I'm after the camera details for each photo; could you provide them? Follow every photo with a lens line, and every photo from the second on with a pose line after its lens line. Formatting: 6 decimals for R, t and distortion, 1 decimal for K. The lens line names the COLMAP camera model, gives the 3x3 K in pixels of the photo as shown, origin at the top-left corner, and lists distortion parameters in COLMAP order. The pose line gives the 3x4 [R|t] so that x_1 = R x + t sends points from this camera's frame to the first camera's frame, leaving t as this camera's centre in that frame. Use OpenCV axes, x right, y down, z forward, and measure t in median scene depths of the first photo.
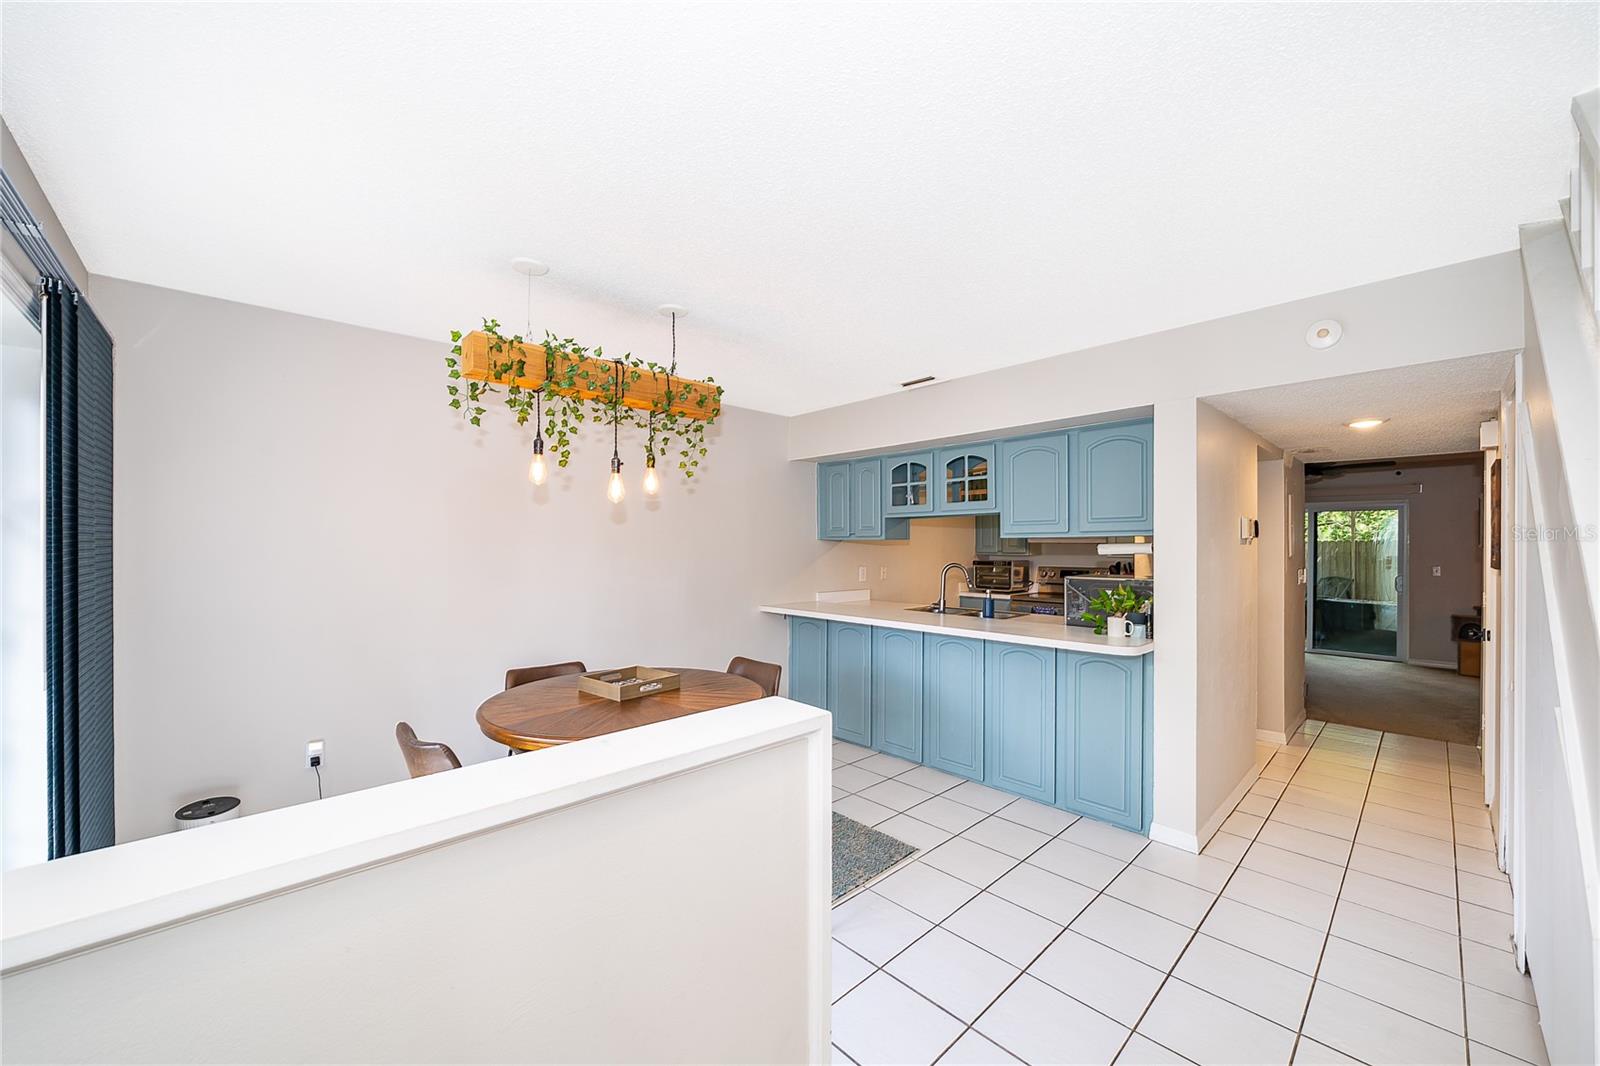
lens RADIAL K [[604.7, 0, 810.2], [0, 604.7, 540.1], [0, 0, 1]] dist [0.001302, 0.000132]
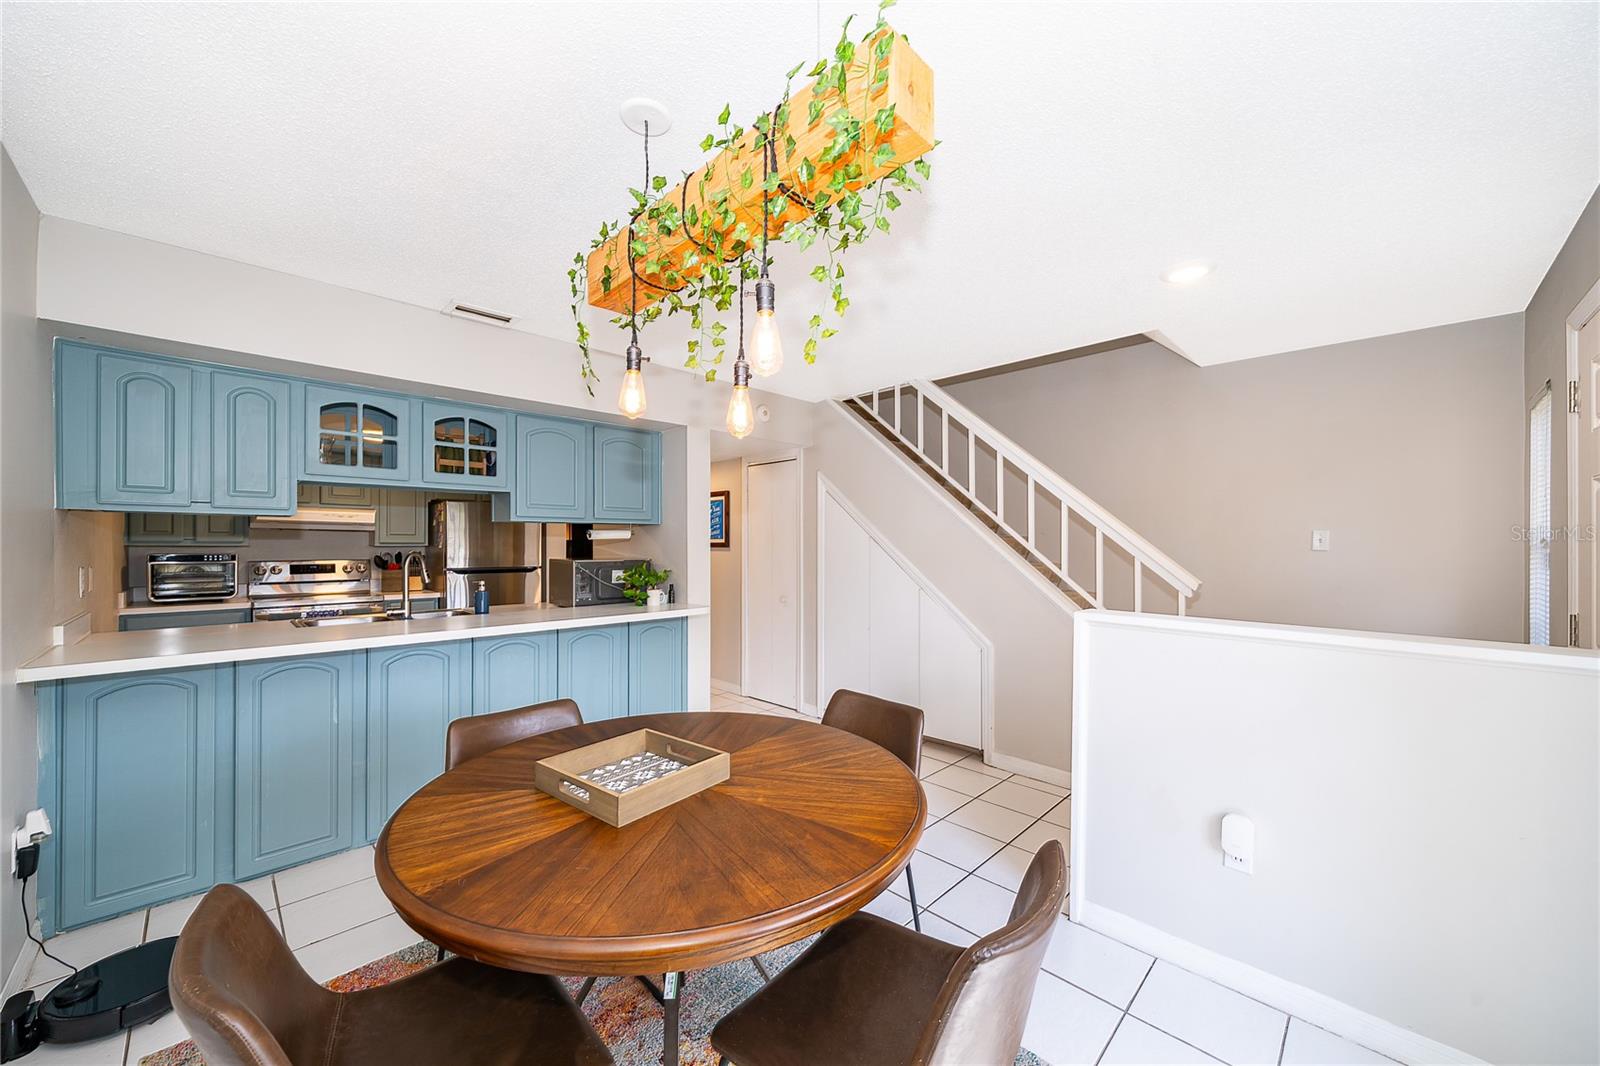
lens RADIAL K [[593.4, 0, 794.6], [0, 593.4, 539.8], [0, 0, 1]] dist [-0.000175, -0.000063]
pose [[-0.022499, 0.000994, 0.999746, -0.547266], [-0.023484, 0.999723, -0.001522, 0.015145], [-0.999471, -0.023512, -0.022470, 0.576300]]
